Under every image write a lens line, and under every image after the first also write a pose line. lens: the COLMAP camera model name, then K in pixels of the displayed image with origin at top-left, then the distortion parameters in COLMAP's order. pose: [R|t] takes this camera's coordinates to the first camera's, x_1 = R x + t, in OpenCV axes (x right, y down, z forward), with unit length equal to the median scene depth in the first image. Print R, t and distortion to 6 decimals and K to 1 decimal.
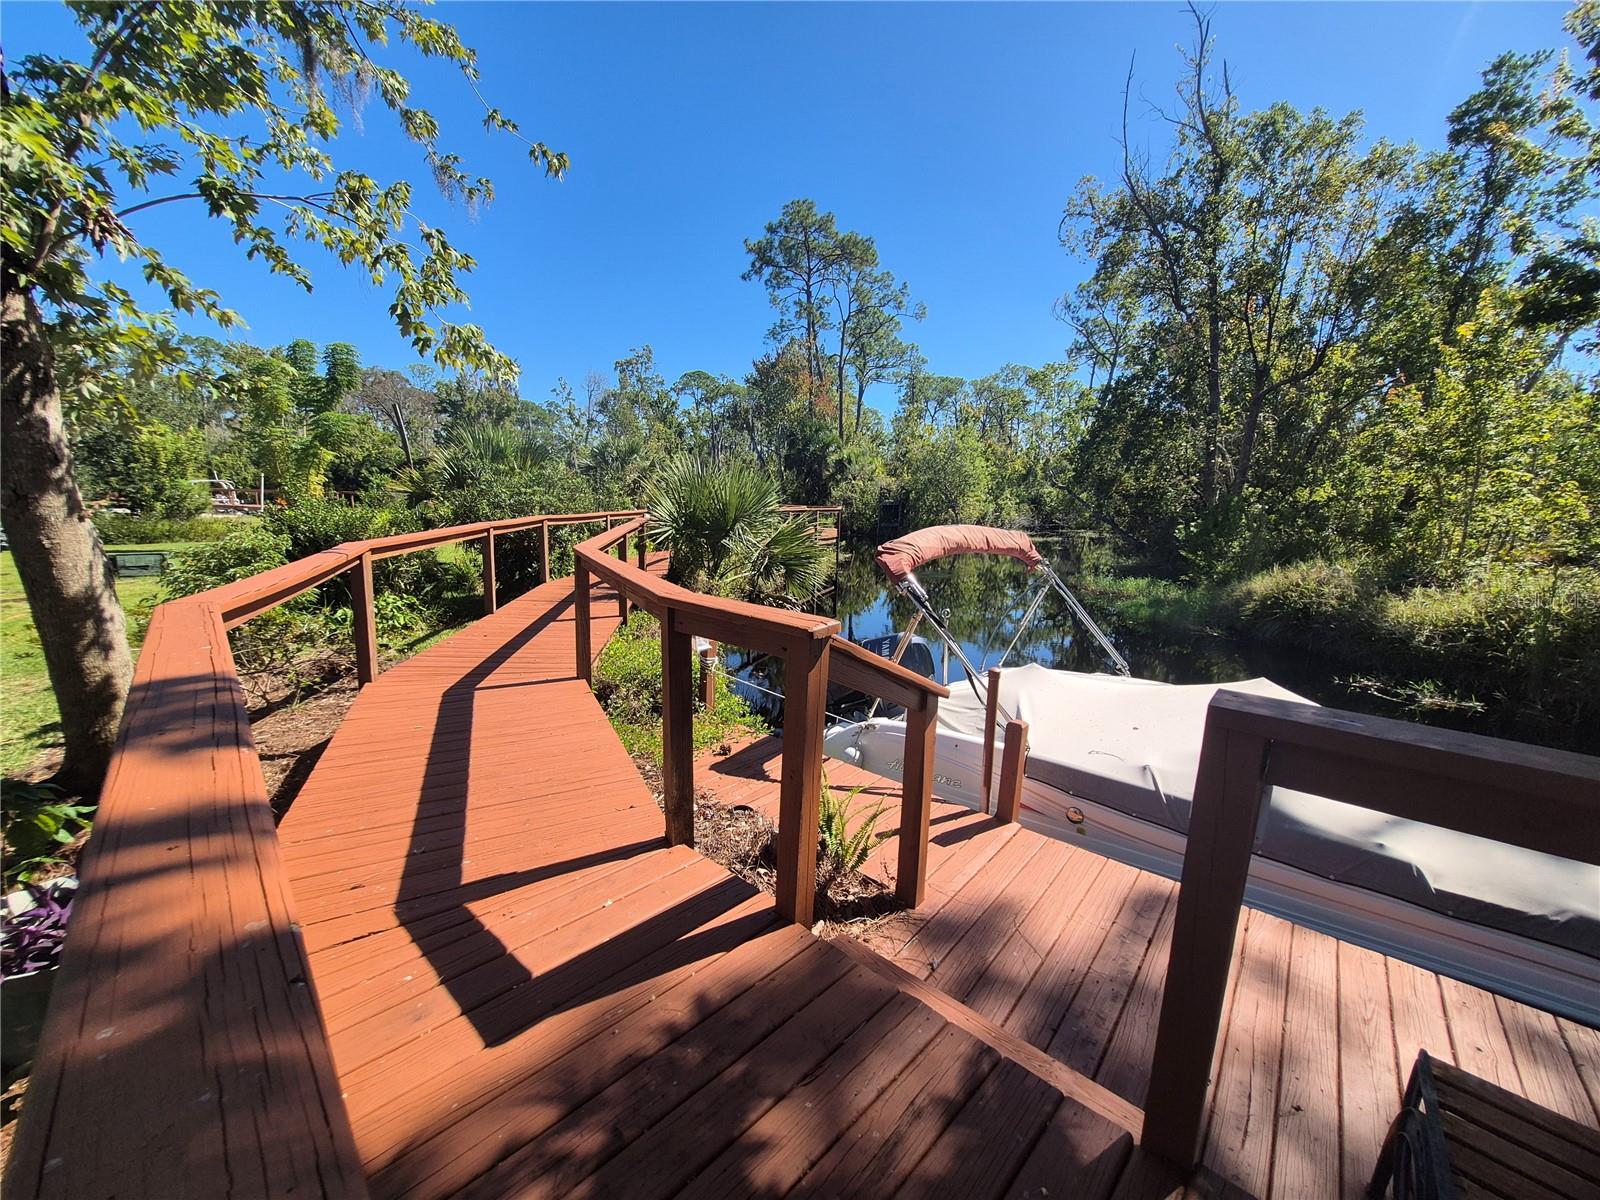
lens RADIAL K [[618.4, 0, 799.8], [0, 618.4, 602.3], [0, 0, 1]] dist [-0.004175, 0.000859]
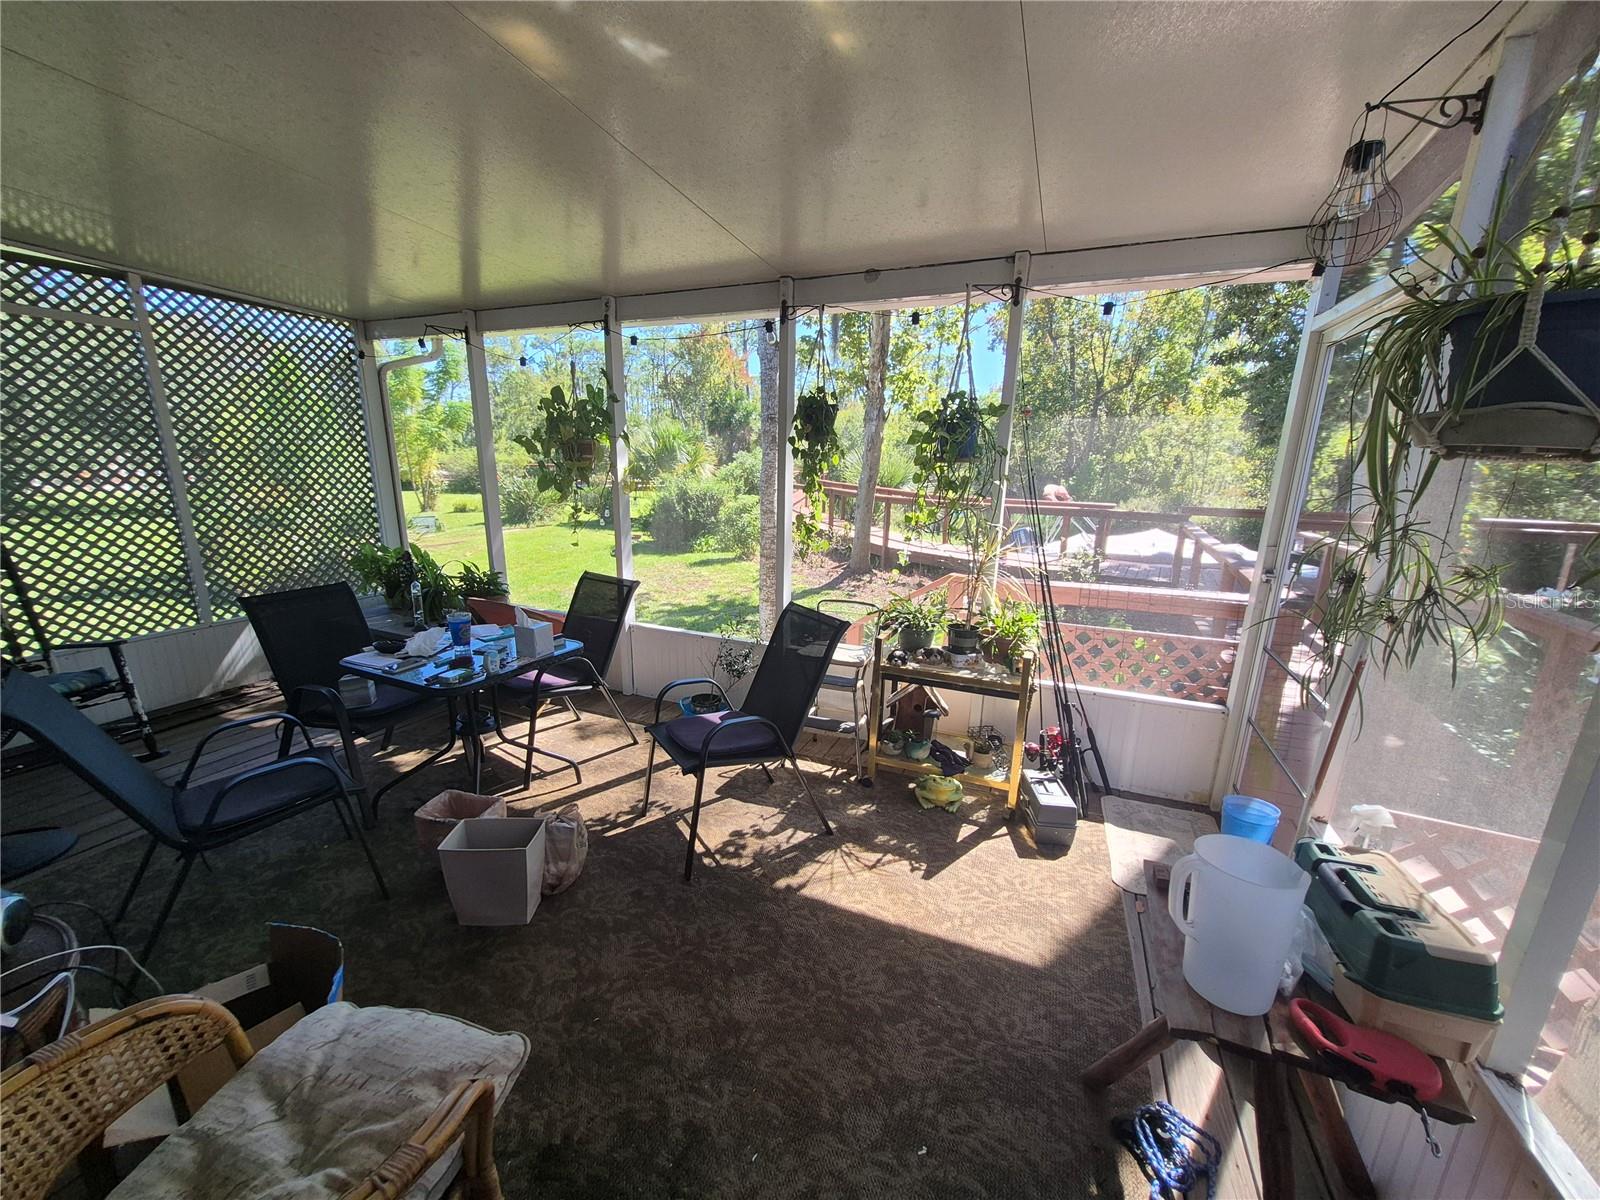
lens RADIAL K [[618.4, 0, 802.8], [0, 618.4, 605.3], [0, 0, 1]] dist [-0.004175, 0.000859]
pose [[0.966217, -0.070801, 0.247816, -0.452810], [0.052548, 0.995447, 0.079517, 0.037988], [-0.252317, -0.063808, 0.965538, -0.407691]]
